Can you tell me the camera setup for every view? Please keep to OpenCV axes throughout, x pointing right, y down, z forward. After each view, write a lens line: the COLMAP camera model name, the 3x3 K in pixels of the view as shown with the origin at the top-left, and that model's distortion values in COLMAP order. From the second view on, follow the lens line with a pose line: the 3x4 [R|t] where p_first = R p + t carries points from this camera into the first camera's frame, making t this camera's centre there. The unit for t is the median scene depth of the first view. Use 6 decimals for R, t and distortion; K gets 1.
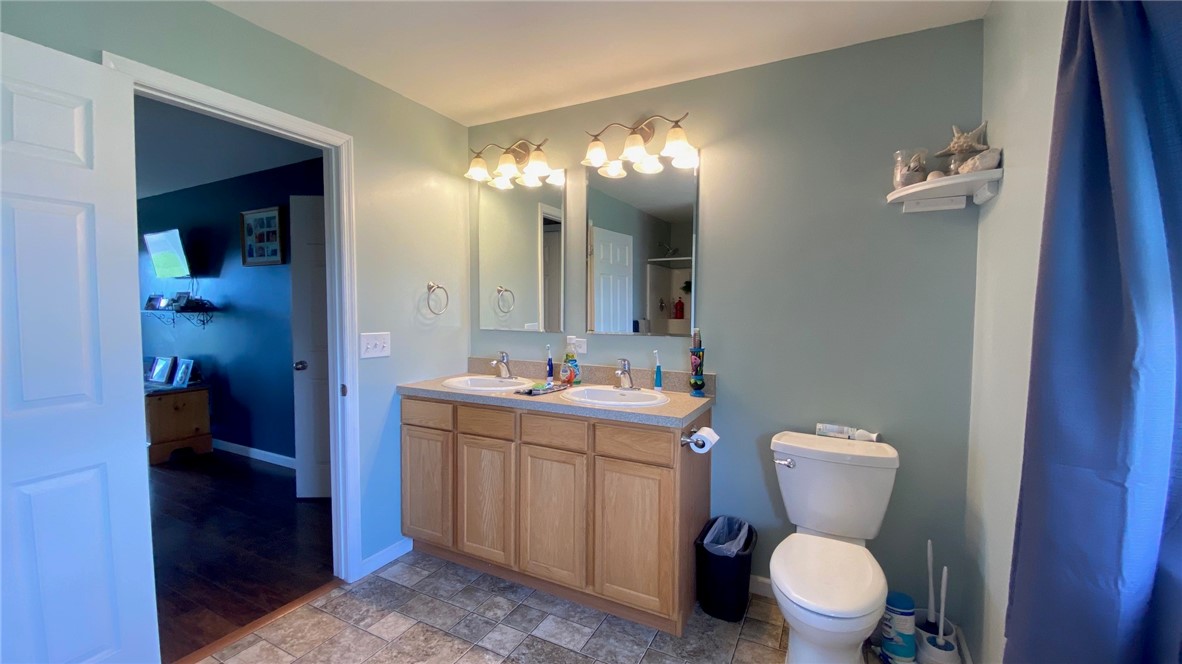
lens RADIAL K [[477.6, 0, 591.0], [0, 477.6, 332.0], [0, 0, 1]] dist [0.029290, -0.027677]
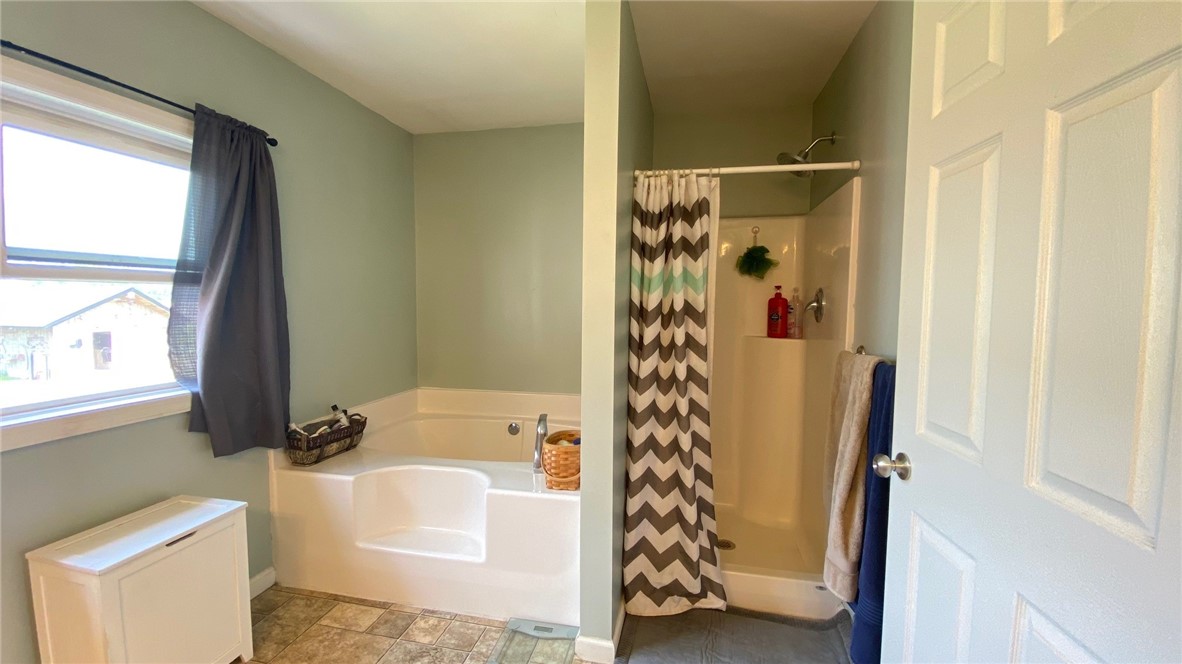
lens RADIAL K [[477.6, 0, 591.0], [0, 477.6, 332.0], [0, 0, 1]] dist [0.029290, -0.027677]
pose [[-0.963873, -0.001777, -0.266358, -0.253629], [-0.032316, 0.993371, 0.110315, -0.095137], [0.264396, 0.114937, -0.957541, 1.893944]]
